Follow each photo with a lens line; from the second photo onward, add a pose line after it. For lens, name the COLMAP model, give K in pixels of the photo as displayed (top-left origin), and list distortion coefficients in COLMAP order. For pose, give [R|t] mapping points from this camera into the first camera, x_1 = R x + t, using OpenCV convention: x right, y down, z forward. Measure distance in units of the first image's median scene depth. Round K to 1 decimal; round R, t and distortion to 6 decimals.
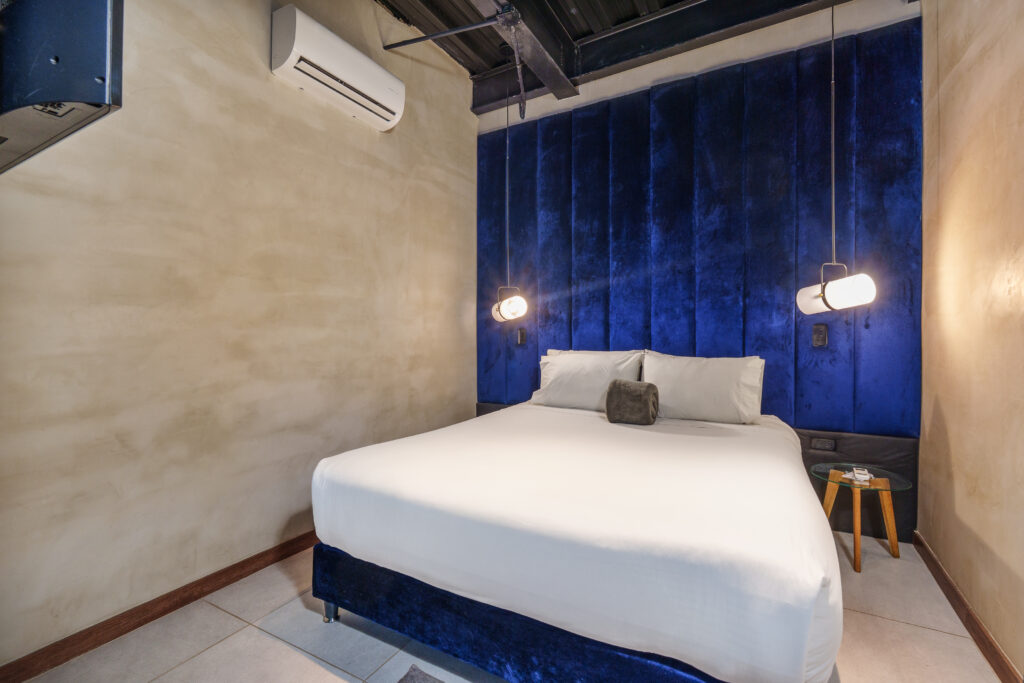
lens RADIAL K [[454.4, 0, 516.2], [0, 454.4, 339.6], [0, 0, 1]] dist [0.000635, -0.000122]
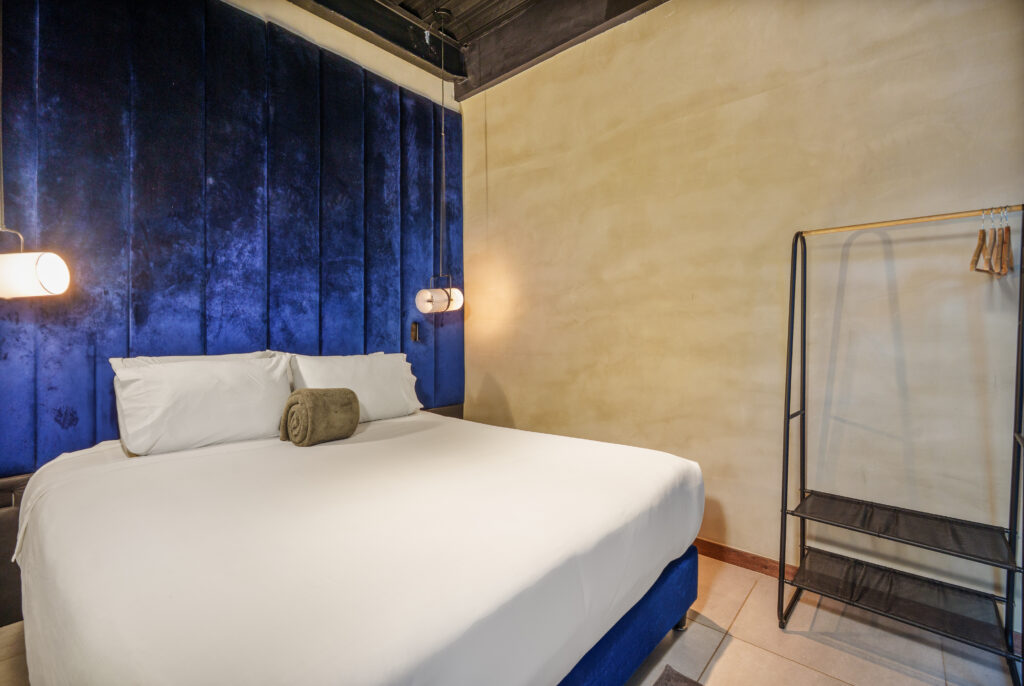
lens RADIAL K [[454.8, 0, 518.6], [0, 454.8, 323.6], [0, 0, 1]] dist [-0.000689, 0.000002]
pose [[0.207007, 0.013024, 0.978253, -0.406249], [0.006335, 0.999873, -0.014653, -0.010380], [-0.978319, 0.009231, 0.206898, 0.427351]]
